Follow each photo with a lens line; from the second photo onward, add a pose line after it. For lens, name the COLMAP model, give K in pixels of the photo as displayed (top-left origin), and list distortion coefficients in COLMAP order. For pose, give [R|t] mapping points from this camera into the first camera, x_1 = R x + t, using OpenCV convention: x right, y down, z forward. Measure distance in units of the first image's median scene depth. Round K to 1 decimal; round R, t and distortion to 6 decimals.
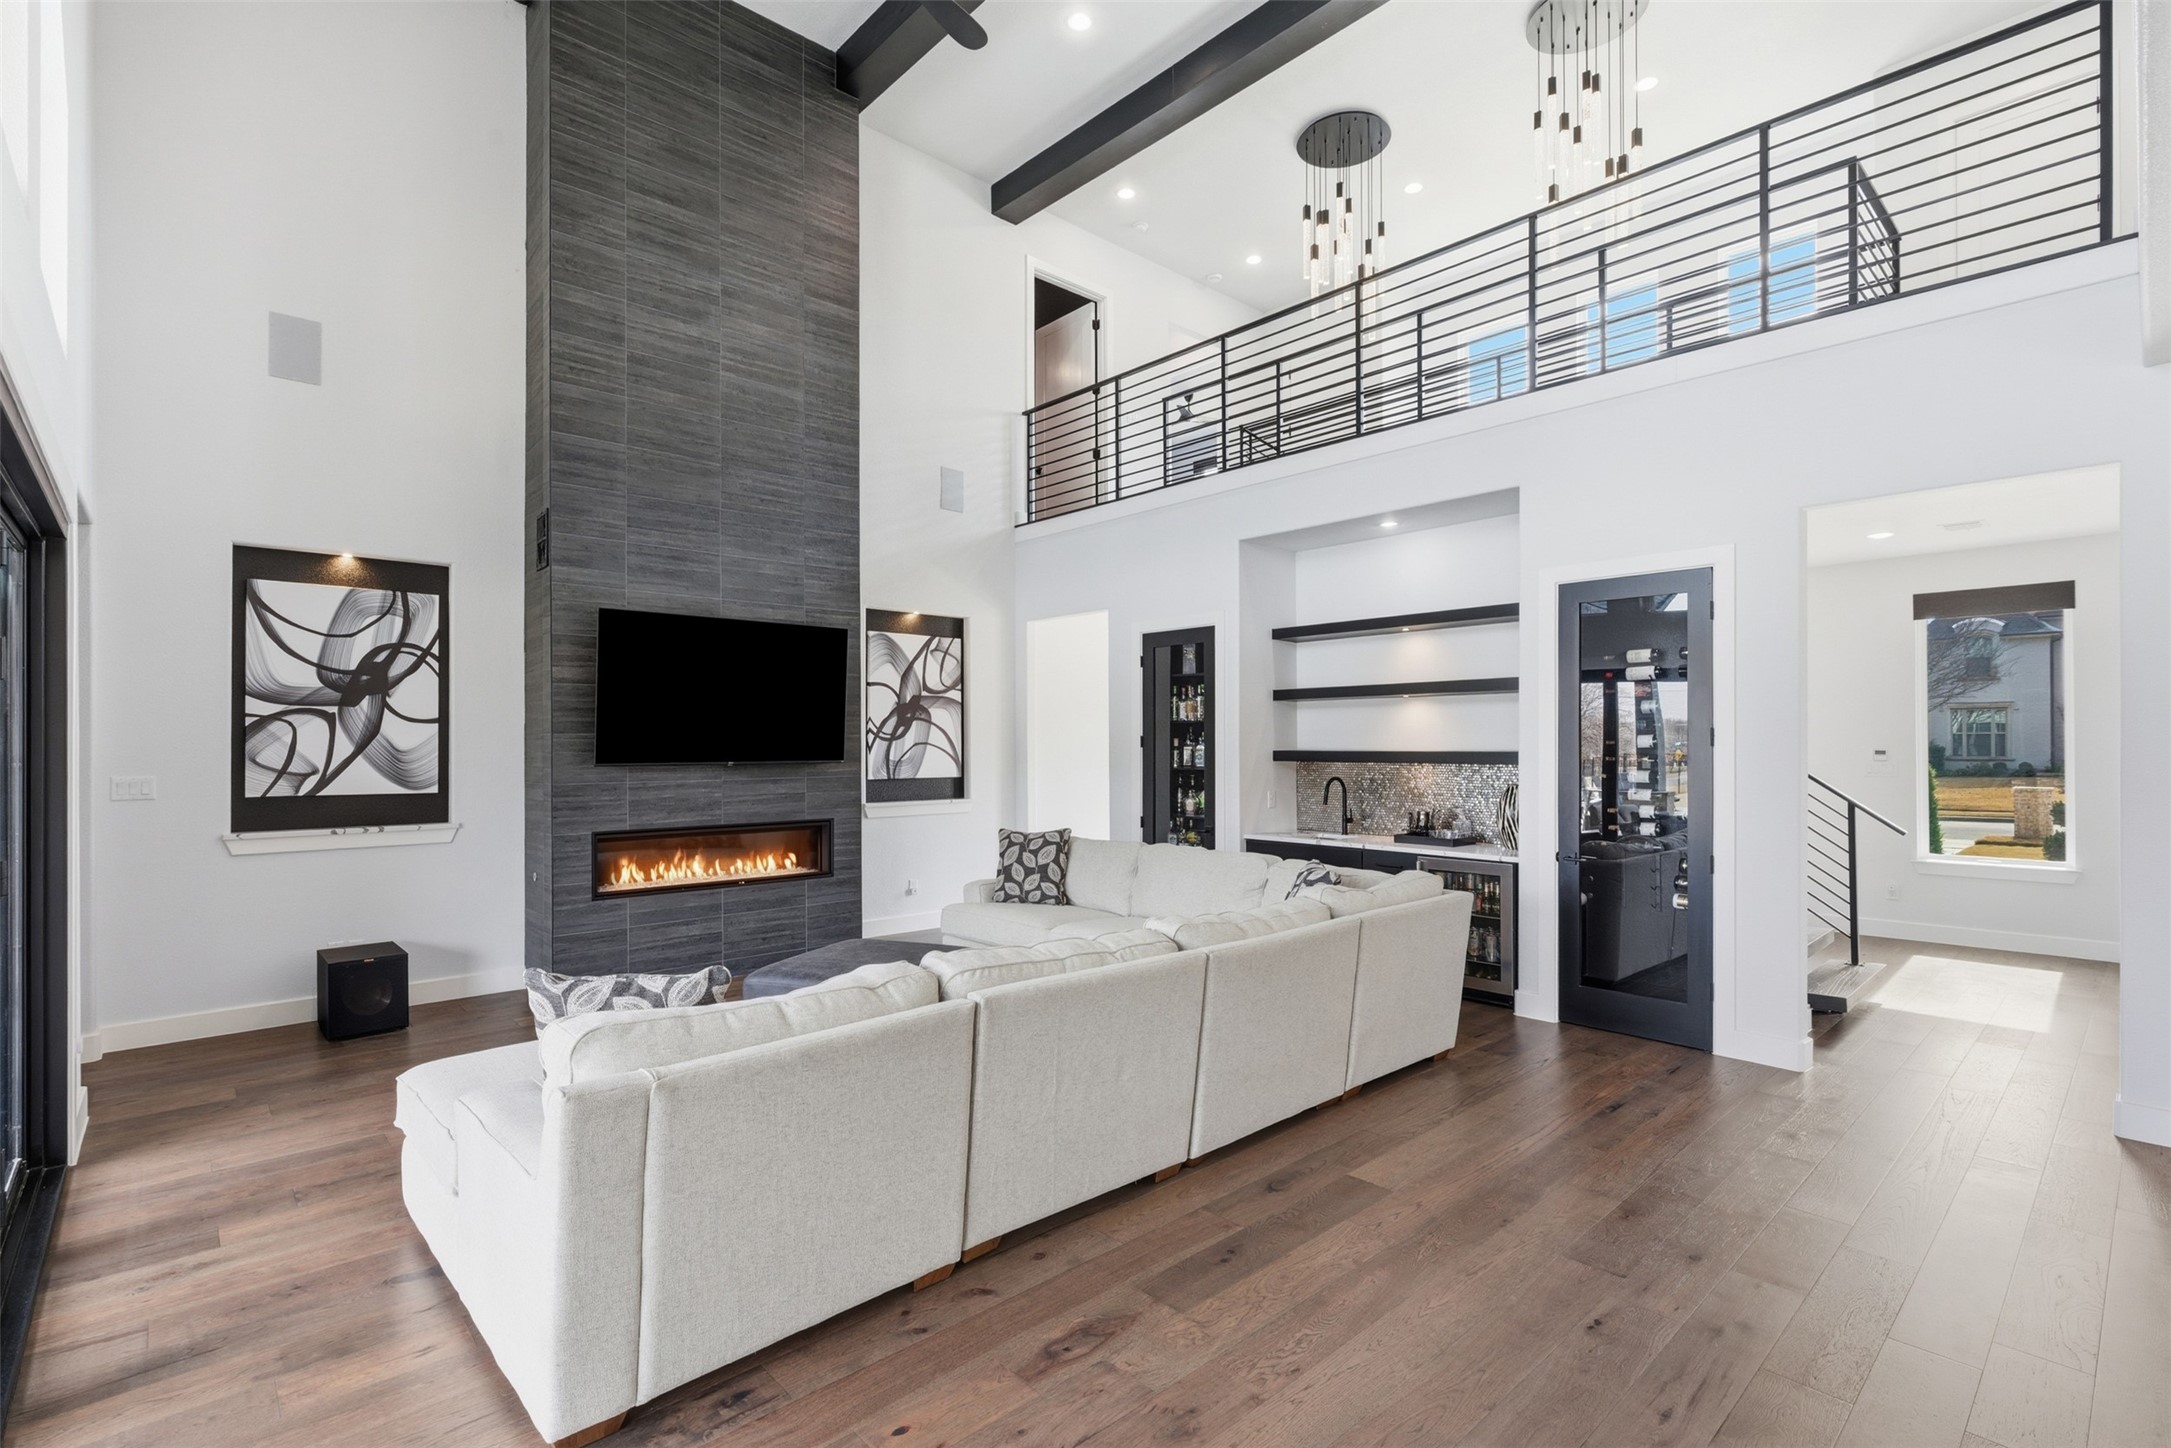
lens RADIAL K [[1037.1, 0, 1059.4], [0, 1037.1, 751.5], [0, 0, 1]] dist [0.002330, 0.000165]
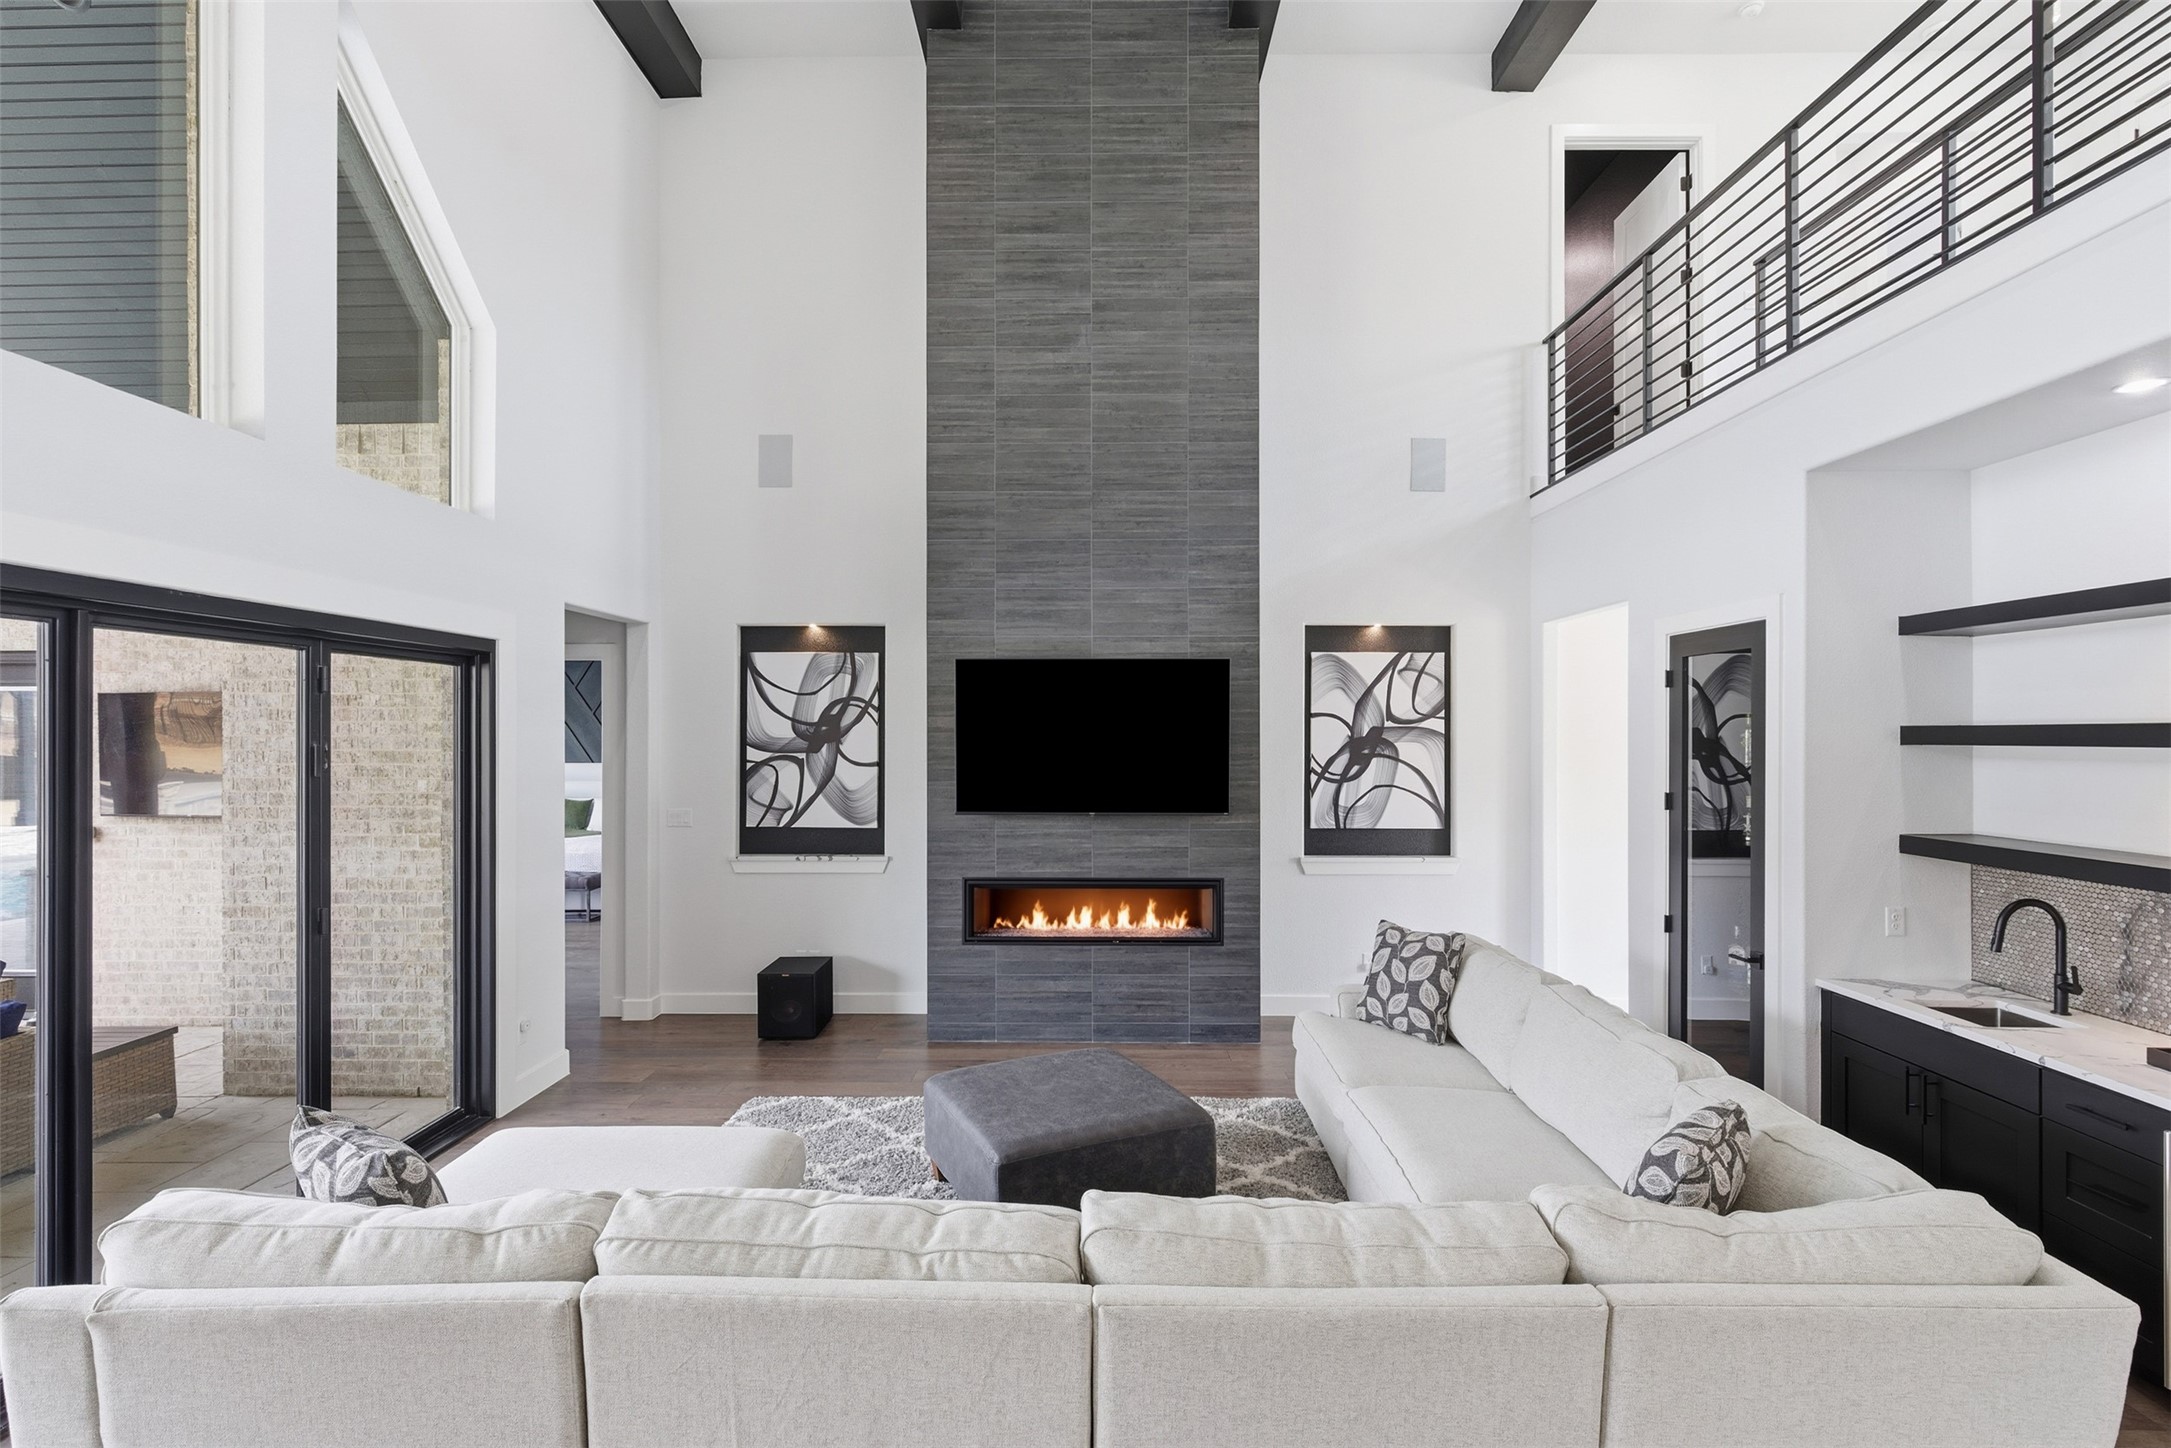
lens RADIAL K [[978.1, 0, 1087.4], [0, 978.1, 738.1], [0, 0, 1]] dist [0.000361, 0.000892]
pose [[0.729704, 0.005572, -0.683741, 0.275697], [-0.004081, 0.999984, 0.003794, -0.058876], [0.683751, 0.000022, 0.729715, 0.355433]]
